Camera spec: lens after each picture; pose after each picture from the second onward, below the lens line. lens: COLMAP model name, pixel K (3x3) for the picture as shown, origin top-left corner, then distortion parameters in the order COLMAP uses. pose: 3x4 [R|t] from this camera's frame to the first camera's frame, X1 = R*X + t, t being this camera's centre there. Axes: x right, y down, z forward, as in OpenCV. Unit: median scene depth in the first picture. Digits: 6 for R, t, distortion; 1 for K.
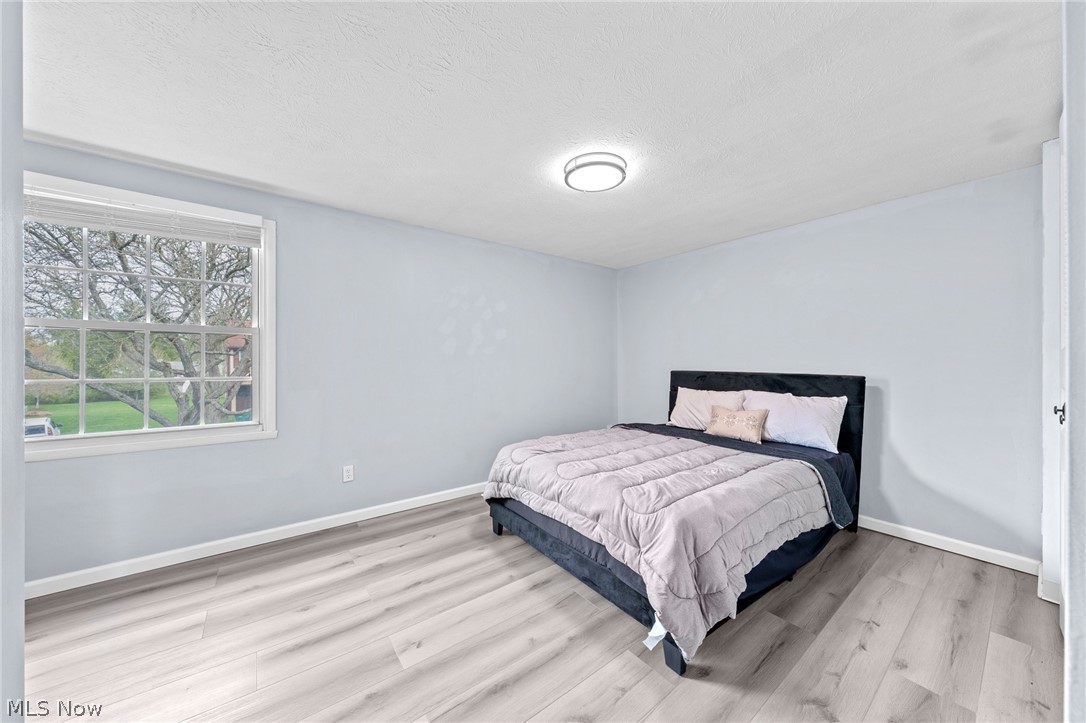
lens RADIAL K [[391.1, 0, 541.6], [0, 391.1, 360.3], [0, 0, 1]] dist [-0.002034, 0.000559]
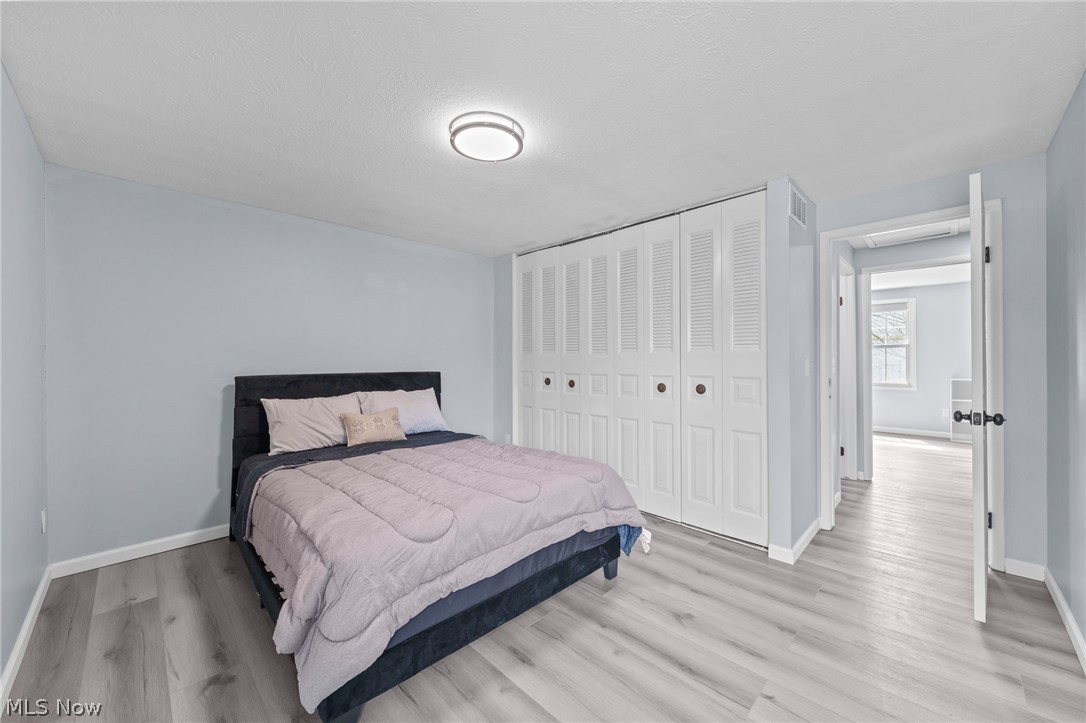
lens RADIAL K [[409.9, 0, 555.2], [0, 409.9, 357.5], [0, 0, 1]] dist [0.010667, 0.000062]
pose [[-0.169820, -0.001058, 0.985474, -0.765750], [0.002049, 0.999997, 0.001427, -0.009963], [-0.985473, 0.002261, -0.169818, 1.011166]]
